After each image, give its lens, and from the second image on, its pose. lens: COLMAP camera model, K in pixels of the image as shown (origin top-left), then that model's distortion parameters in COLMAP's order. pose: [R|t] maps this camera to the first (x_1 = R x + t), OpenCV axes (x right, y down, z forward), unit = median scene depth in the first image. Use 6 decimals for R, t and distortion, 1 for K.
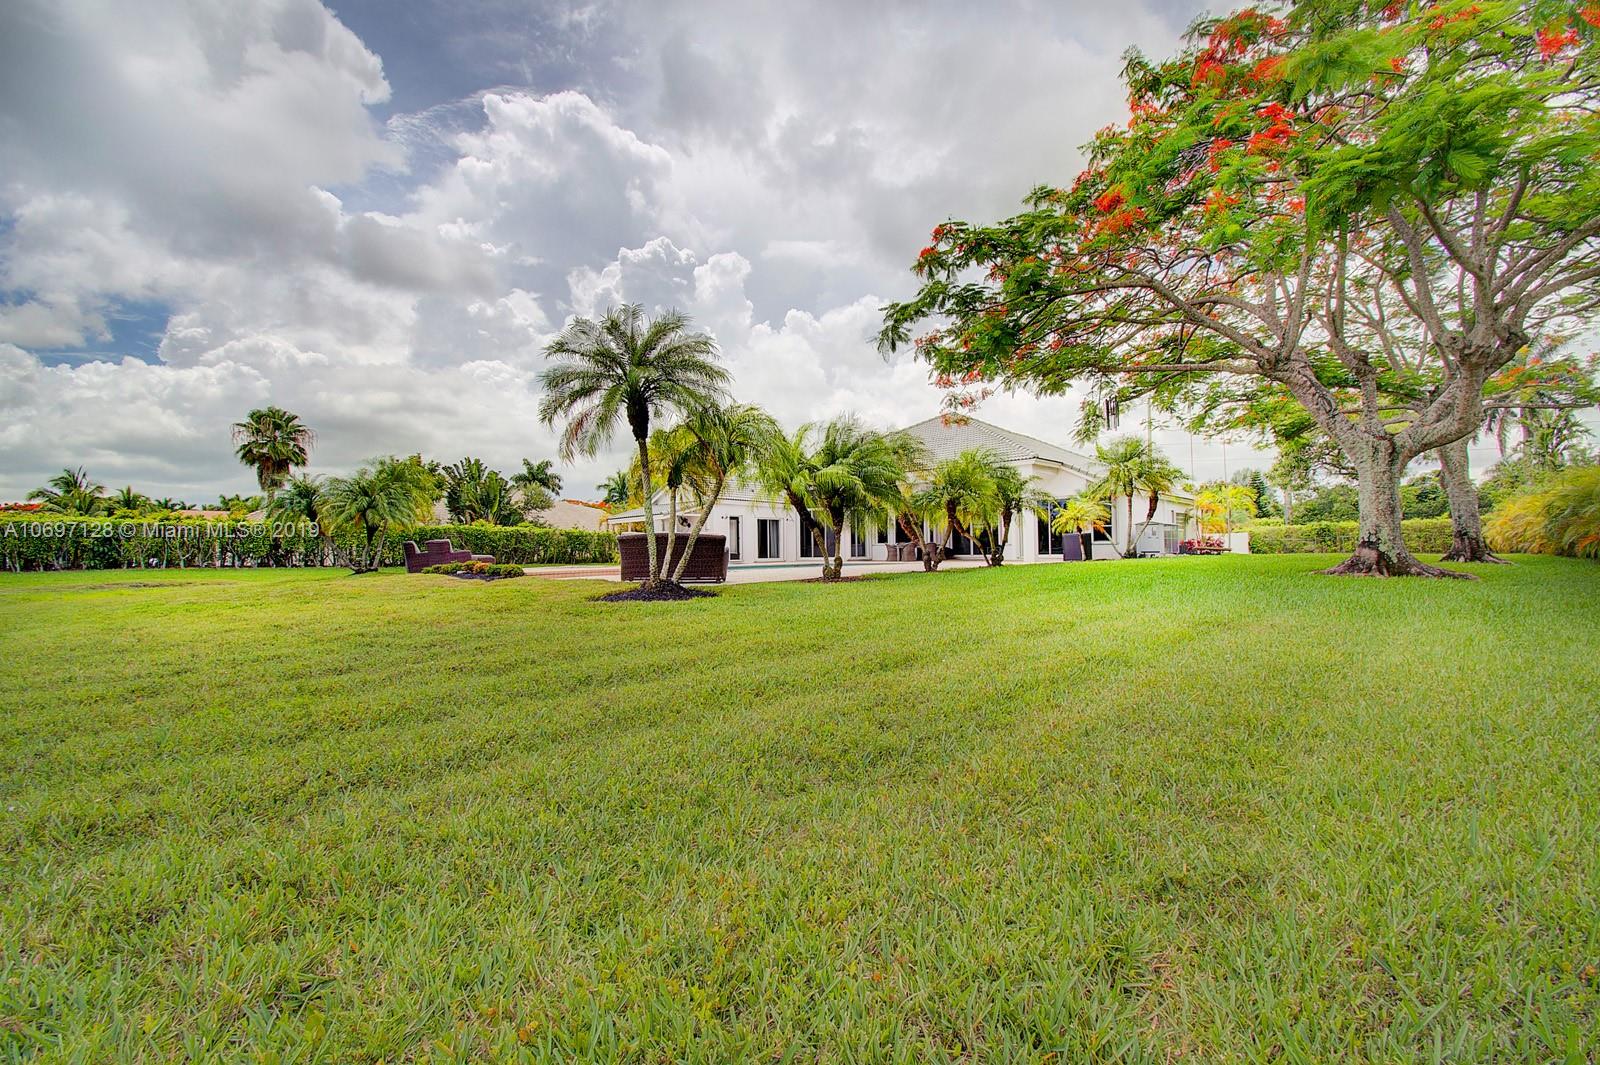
lens RADIAL K [[705.2, 0, 796.2], [0, 705.2, 531.9], [0, 0, 1]] dist [-0.009164, -0.009614]
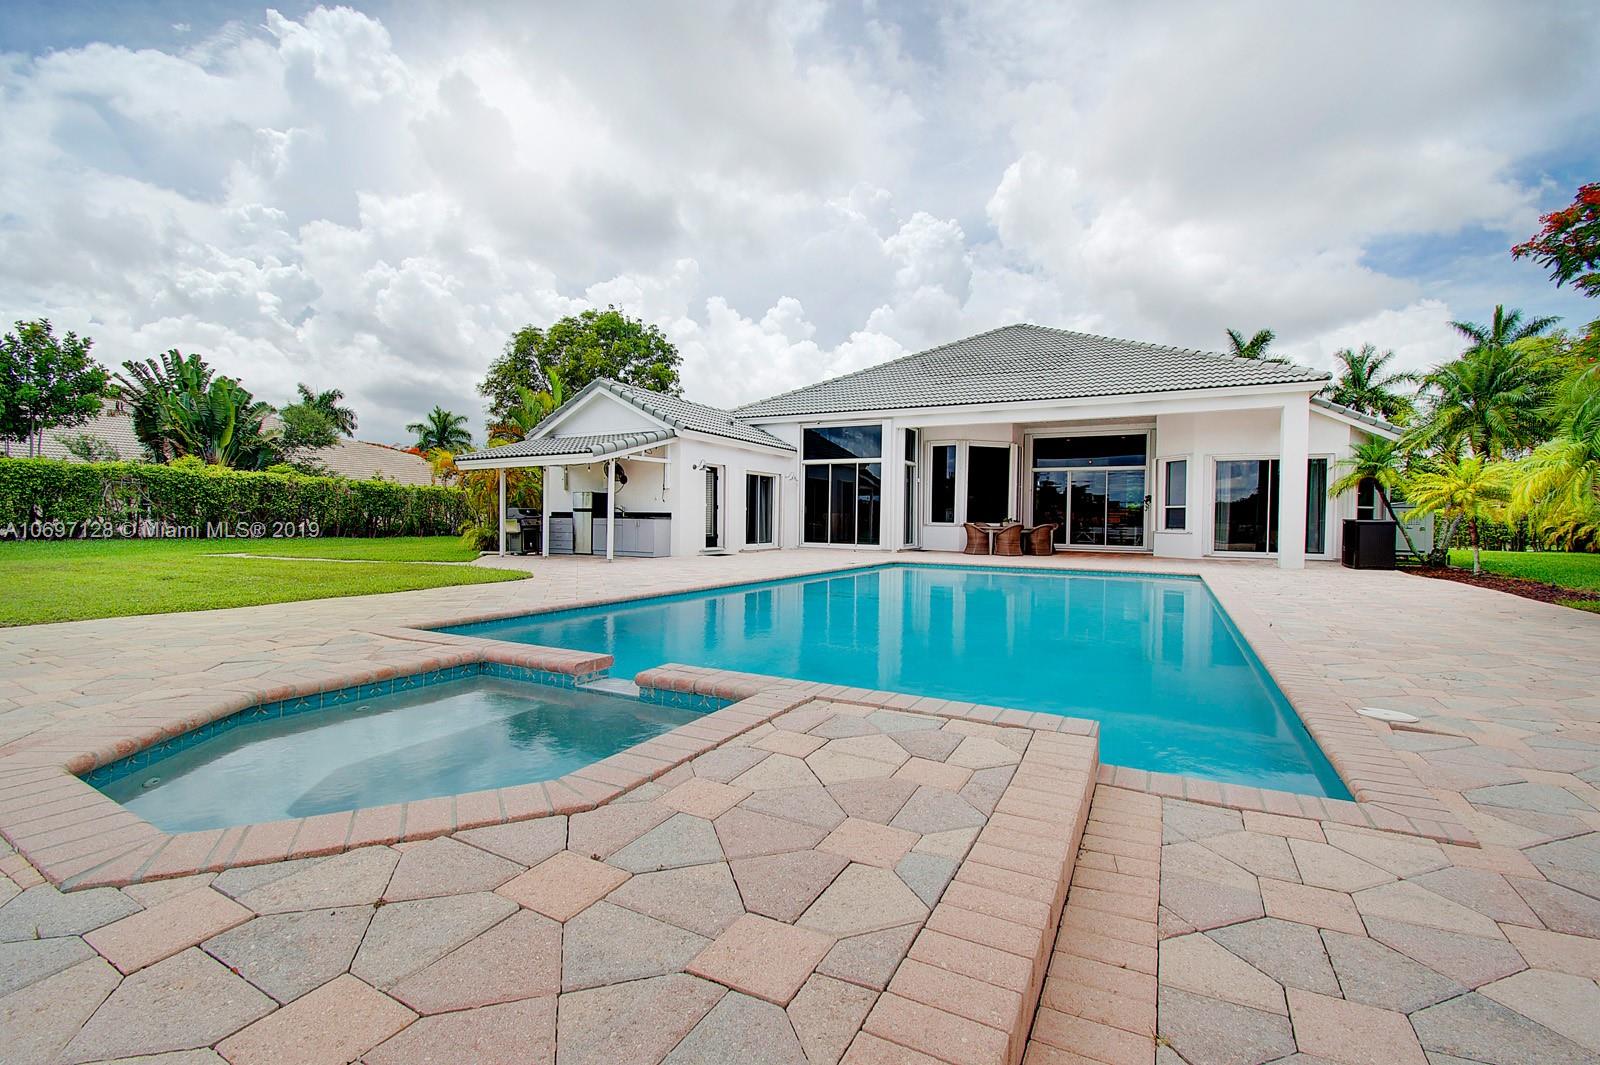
lens RADIAL K [[705.2, 0, 798.4], [0, 705.2, 537.4], [0, 0, 1]] dist [-0.009164, -0.009614]
pose [[0.970885, 0.021980, 0.238535, -0.101557], [-0.035006, 0.998110, 0.050509, 0.001939], [-0.236974, -0.057388, 0.969819, 0.315536]]
